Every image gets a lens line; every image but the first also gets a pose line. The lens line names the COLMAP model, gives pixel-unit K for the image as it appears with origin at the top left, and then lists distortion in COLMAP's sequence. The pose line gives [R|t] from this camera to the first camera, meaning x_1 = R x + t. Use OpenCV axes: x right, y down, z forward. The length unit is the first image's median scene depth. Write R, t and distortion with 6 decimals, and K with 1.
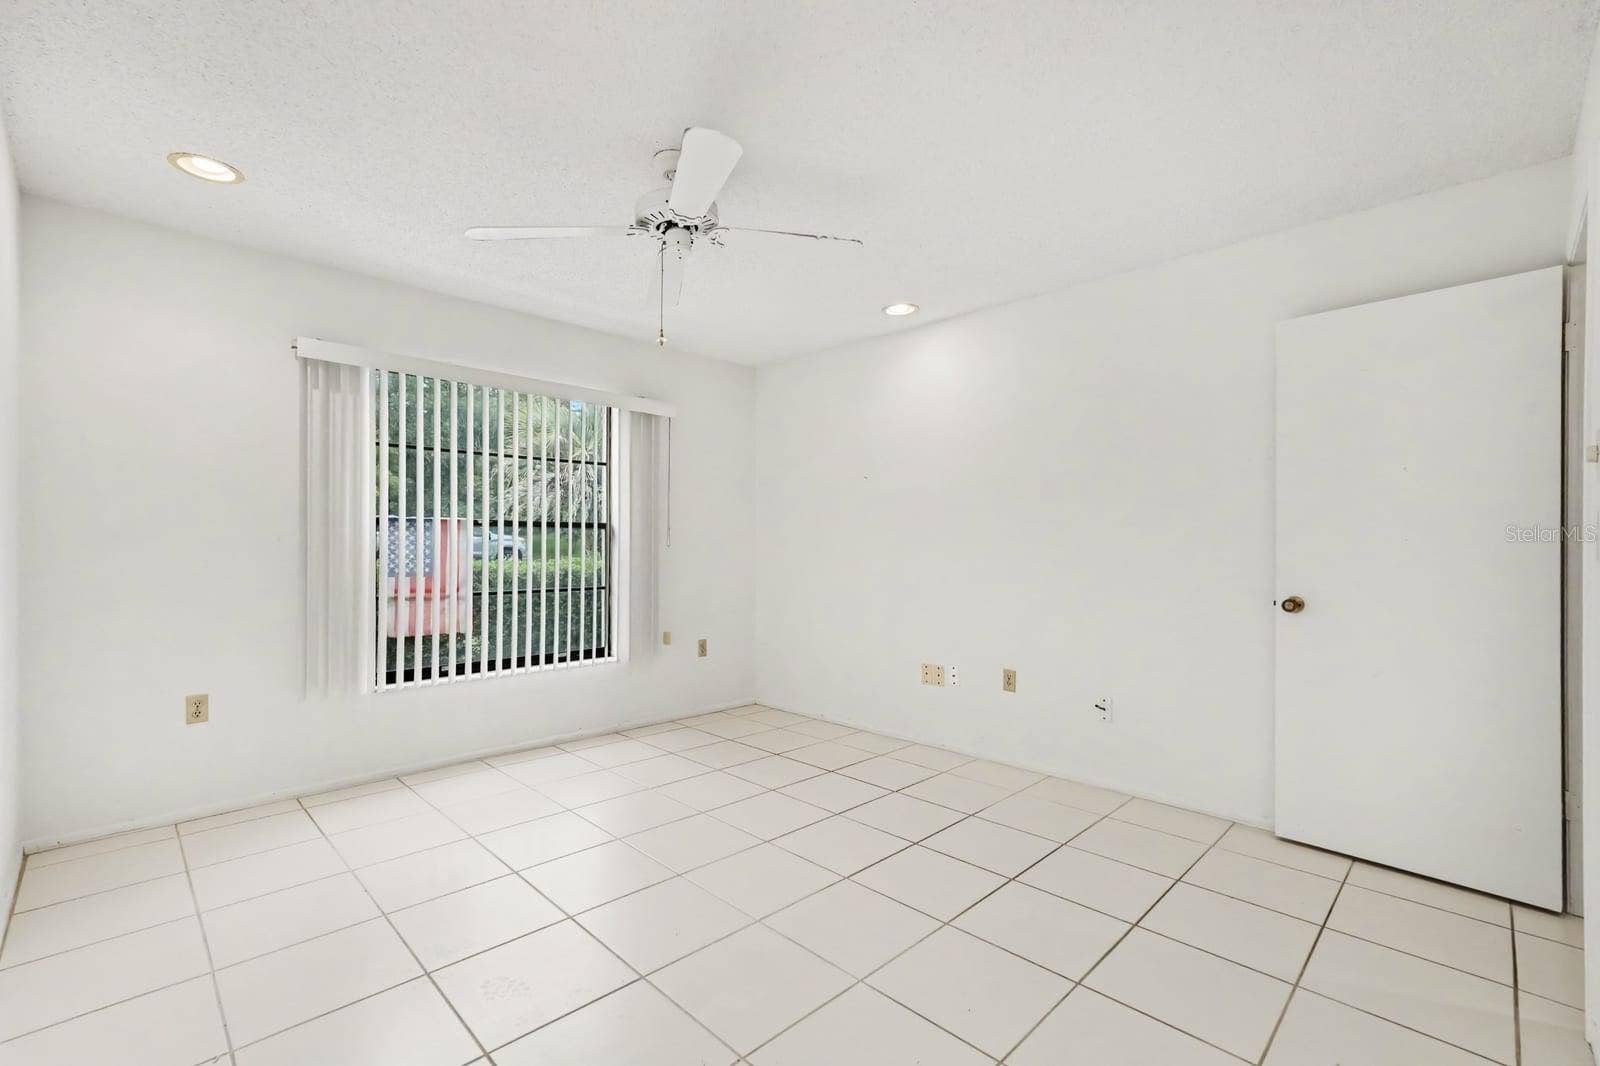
lens RADIAL K [[705.8, 0, 795.3], [0, 705.8, 534.3], [0, 0, 1]] dist [-0.004094, 0.011700]
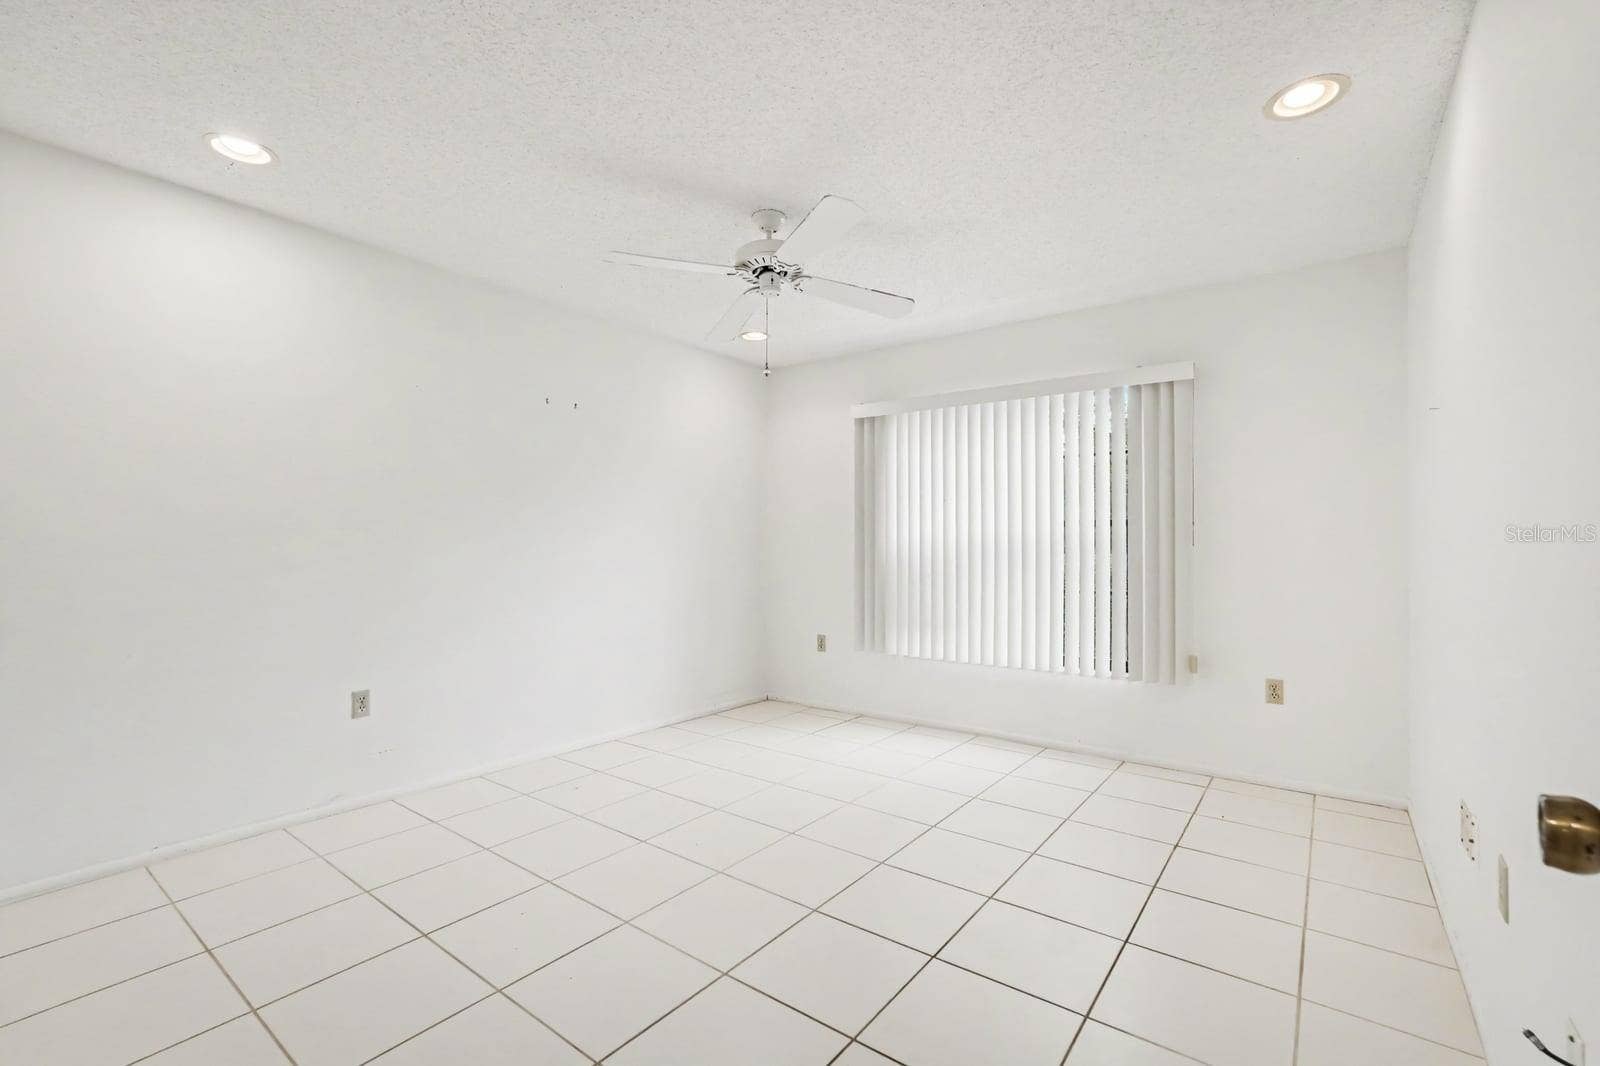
lens RADIAL K [[705.8, 0, 795.3], [0, 705.8, 534.3], [0, 0, 1]] dist [-0.004094, 0.011700]
pose [[0.149411, -0.013152, -0.988688, 0.597474], [0.020184, 0.999744, -0.010249, 0.004002], [0.988569, -0.018425, 0.149638, 0.520859]]
